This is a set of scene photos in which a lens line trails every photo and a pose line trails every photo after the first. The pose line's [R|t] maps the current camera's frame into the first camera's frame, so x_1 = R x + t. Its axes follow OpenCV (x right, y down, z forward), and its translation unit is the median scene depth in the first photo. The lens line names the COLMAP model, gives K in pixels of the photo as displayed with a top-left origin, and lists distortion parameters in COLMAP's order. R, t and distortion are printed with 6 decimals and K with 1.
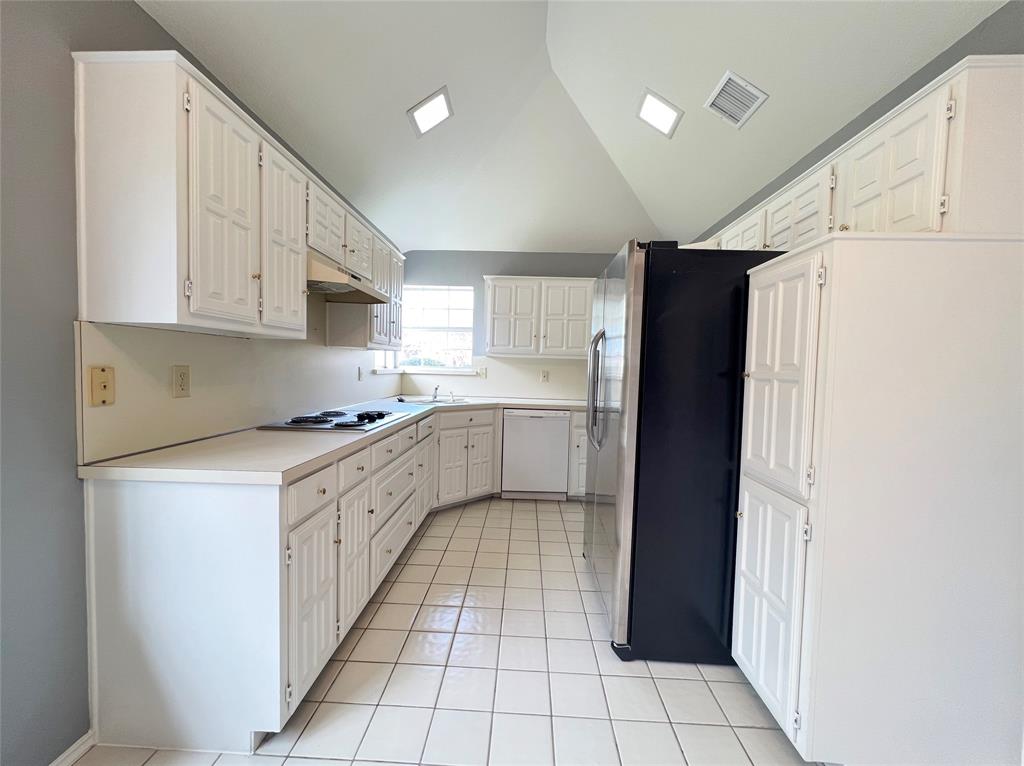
lens RADIAL K [[408.9, 0, 513.2], [0, 408.9, 383.0], [0, 0, 1]] dist [-0.000208, -0.000384]
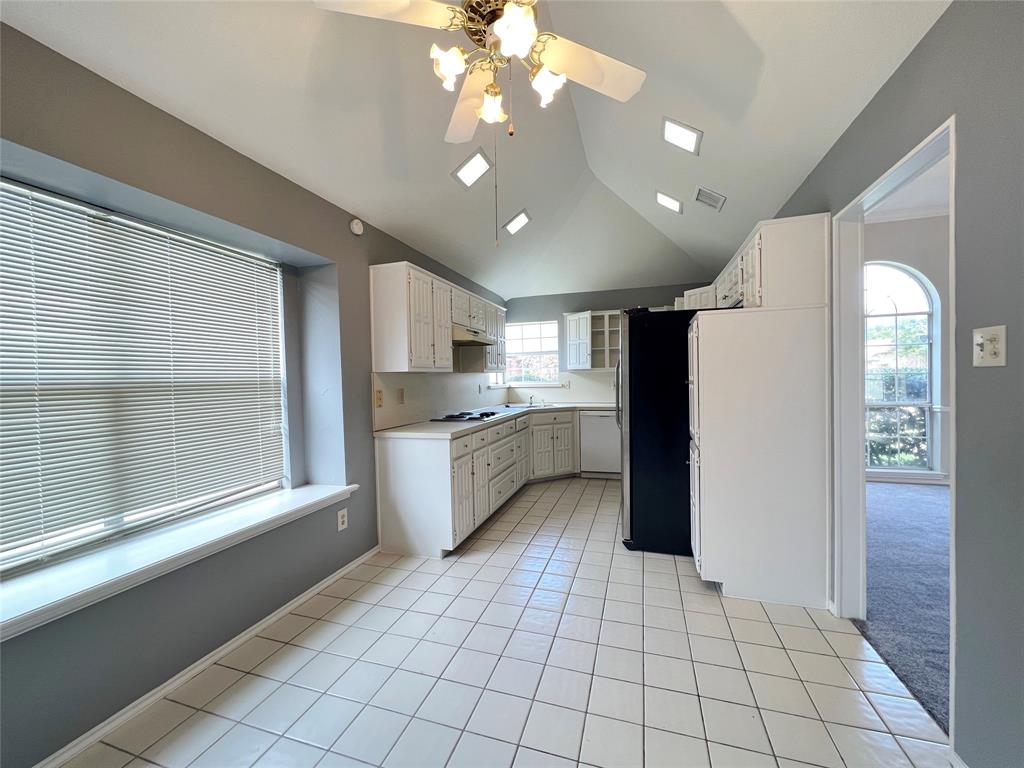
lens RADIAL K [[408.9, 0, 511.2], [0, 408.9, 385.0], [0, 0, 1]] dist [-0.000208, -0.000384]
pose [[0.960402, -0.039191, -0.275848, 0.247527], [0.033540, 0.999120, -0.025176, 0.007648], [0.276592, 0.014927, 0.960871, -0.679759]]
